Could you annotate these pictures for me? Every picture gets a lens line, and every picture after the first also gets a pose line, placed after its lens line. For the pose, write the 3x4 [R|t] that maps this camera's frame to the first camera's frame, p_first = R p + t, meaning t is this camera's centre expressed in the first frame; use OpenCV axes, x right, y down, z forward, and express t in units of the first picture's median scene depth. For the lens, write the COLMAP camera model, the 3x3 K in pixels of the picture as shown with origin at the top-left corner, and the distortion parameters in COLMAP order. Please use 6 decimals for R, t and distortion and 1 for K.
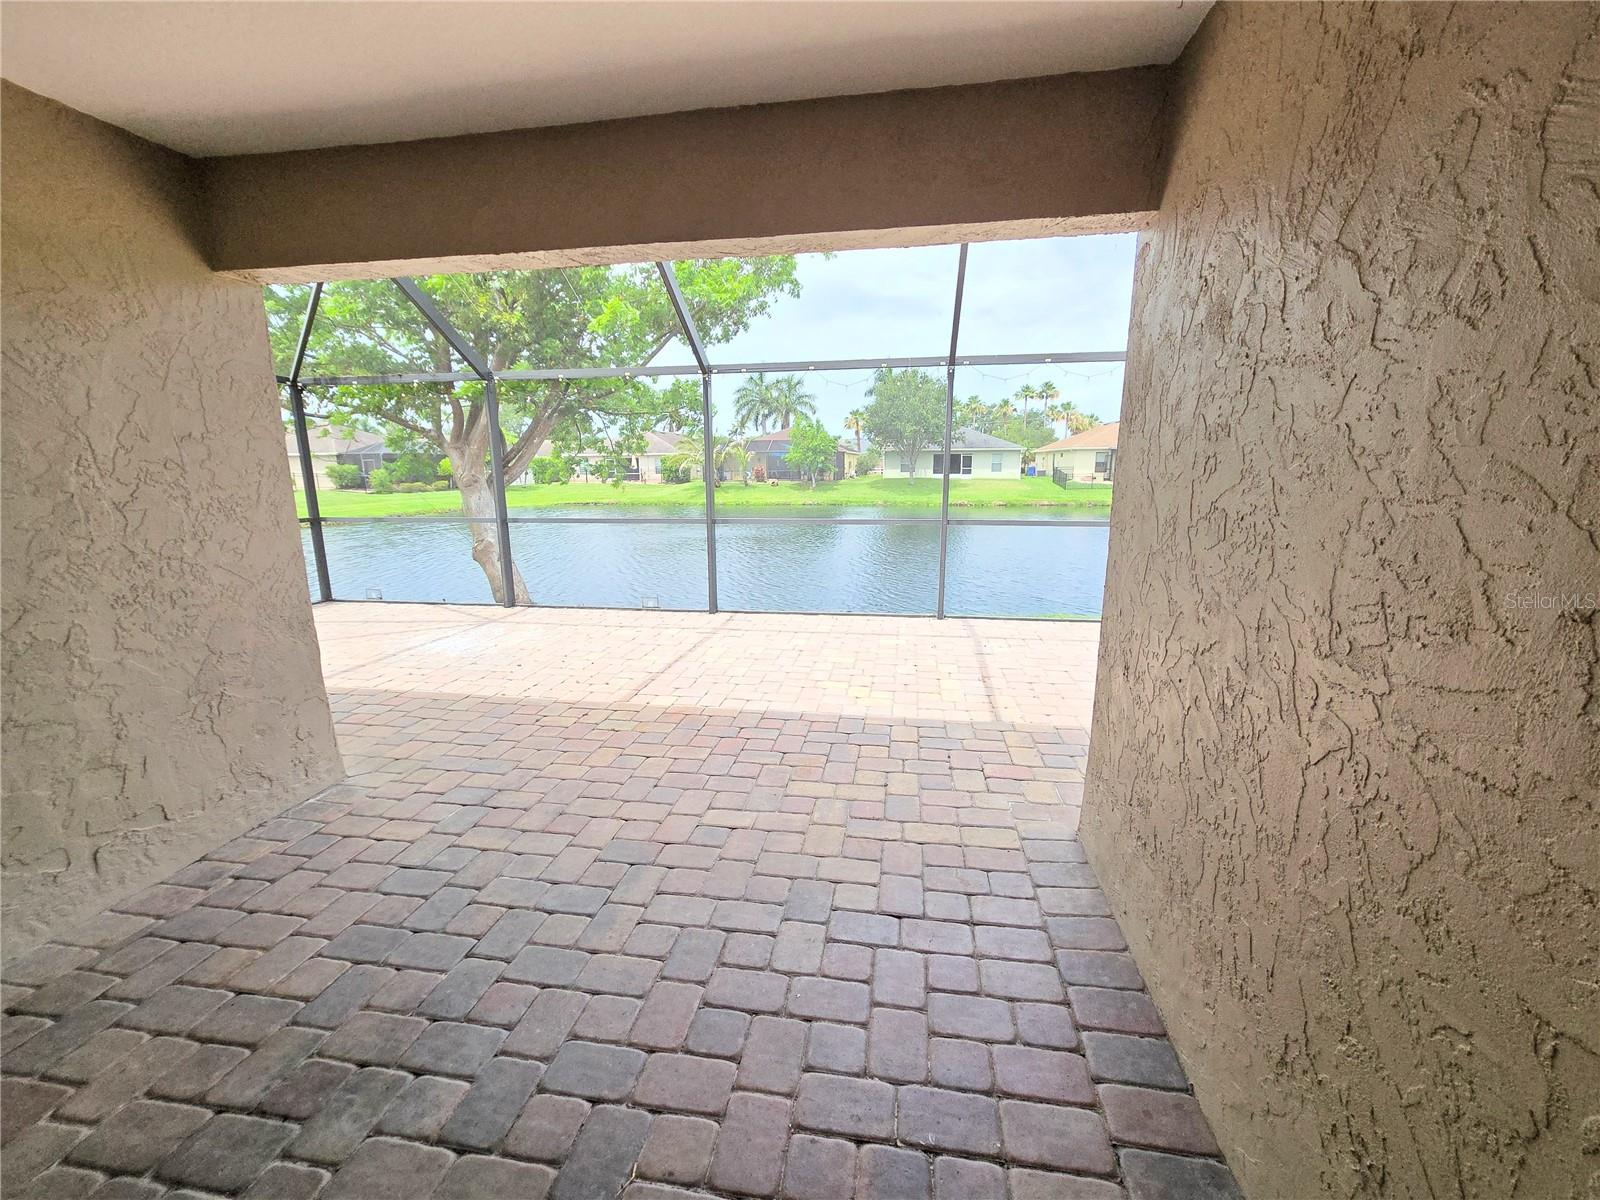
lens RADIAL K [[657.3, 0, 802.2], [0, 657.3, 622.6], [0, 0, 1]] dist [-0.000403, 0.000070]
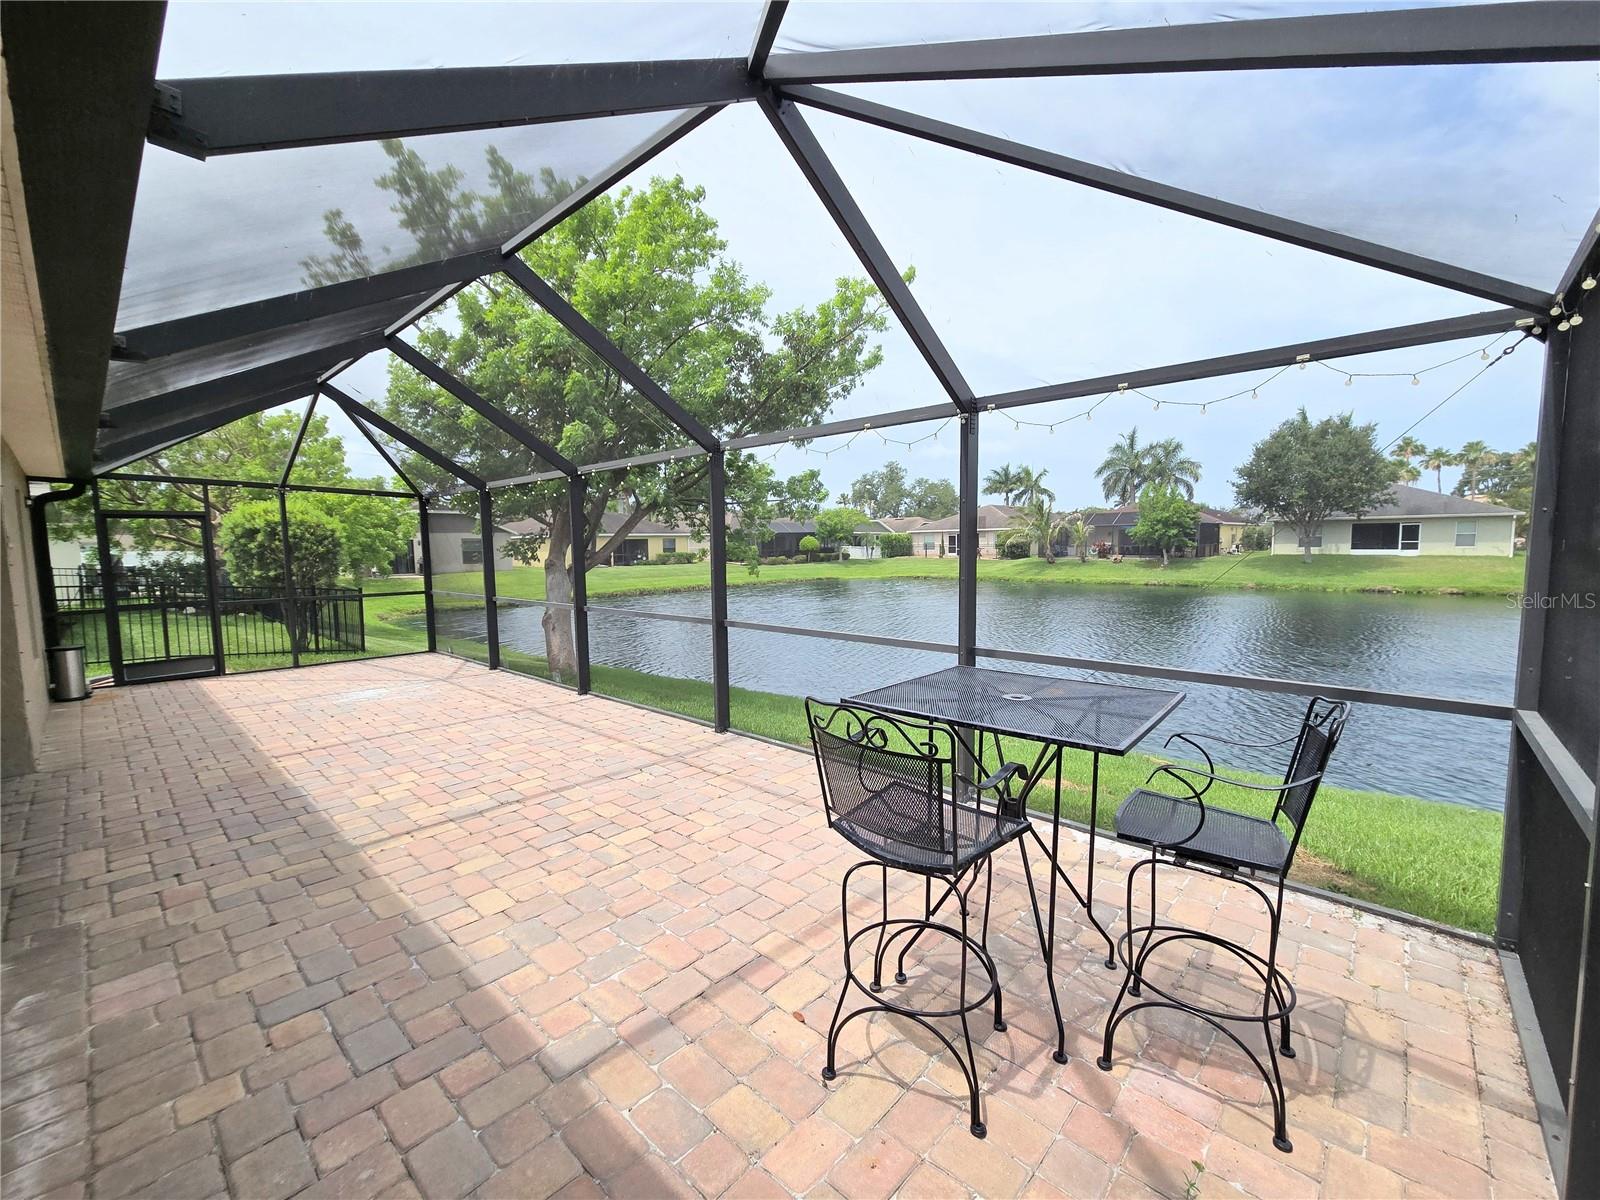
lens RADIAL K [[656.6, 0, 800.0], [0, 656.6, 600.0], [0, 0, 1]] dist [-0.000739, 0.000348]
pose [[0.833187, 0.042613, -0.551346, 0.096064], [-0.120204, 0.987143, -0.105355, -0.012415], [0.539768, 0.154054, 0.827597, 0.038308]]
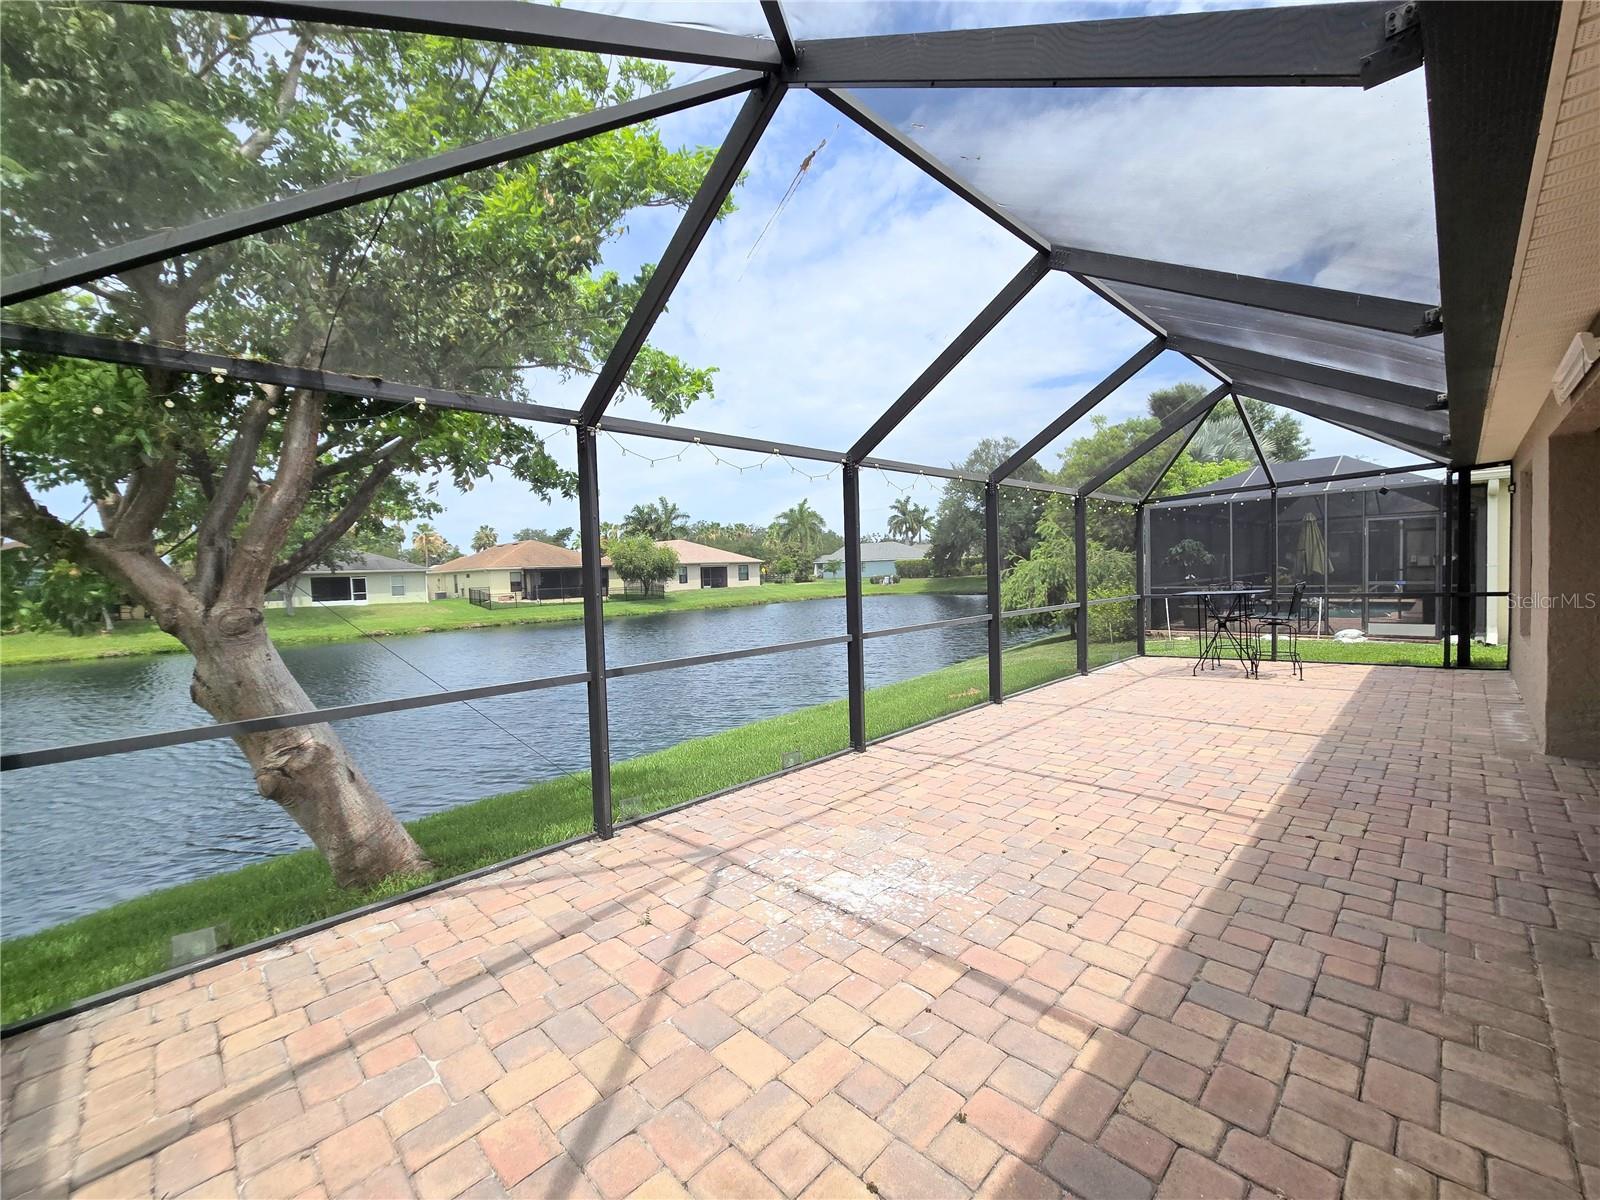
lens RADIAL K [[656.6, 0, 800.0], [0, 656.6, 600.0], [0, 0, 1]] dist [-0.000739, 0.000348]
pose [[0.589436, -0.048155, 0.806379, -0.105036], [0.219195, 0.970305, -0.102279, -0.016301], [-0.777508, 0.237041, 0.582488, 0.071733]]
